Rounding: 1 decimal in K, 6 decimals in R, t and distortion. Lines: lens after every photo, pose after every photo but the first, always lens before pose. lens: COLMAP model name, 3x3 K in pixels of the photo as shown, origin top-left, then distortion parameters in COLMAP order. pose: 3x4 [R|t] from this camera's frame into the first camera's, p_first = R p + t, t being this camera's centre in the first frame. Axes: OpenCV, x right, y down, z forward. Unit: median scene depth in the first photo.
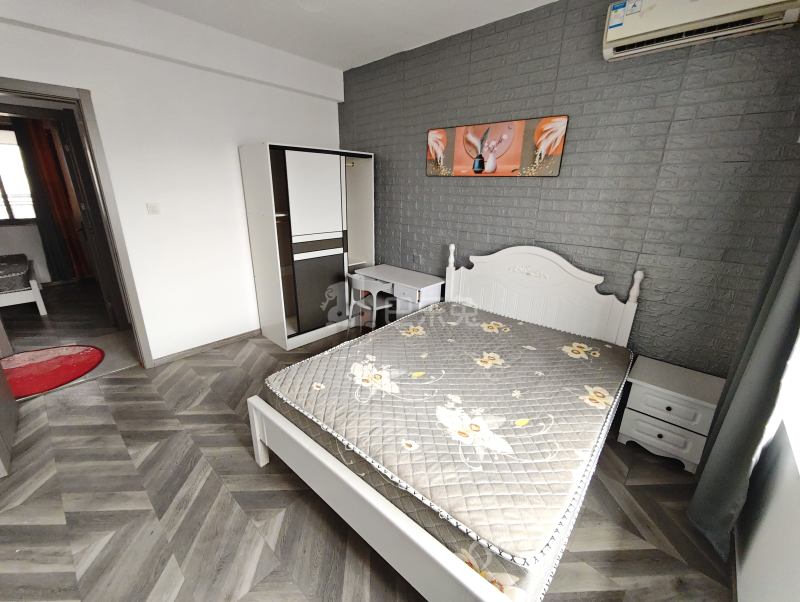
lens RADIAL K [[333.0, 0, 397.9], [0, 333.0, 298.1], [0, 0, 1]] dist [0.001133, 0.000656]
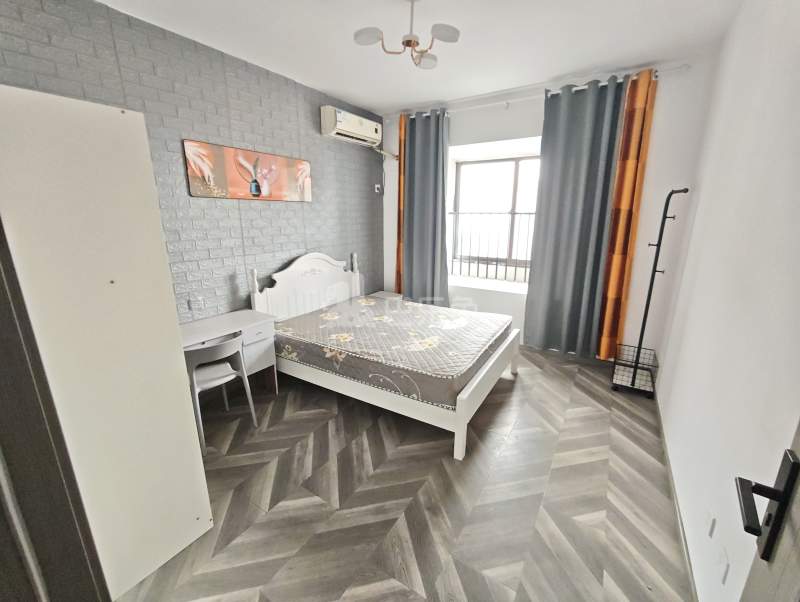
lens RADIAL K [[333.0, 0, 397.9], [0, 333.0, 298.1], [0, 0, 1]] dist [0.001133, 0.000656]
pose [[-0.160180, -0.260731, 0.952030, -0.922254], [0.310488, 0.902219, 0.299329, -0.268370], [-0.936984, 0.343541, -0.063564, 0.775172]]
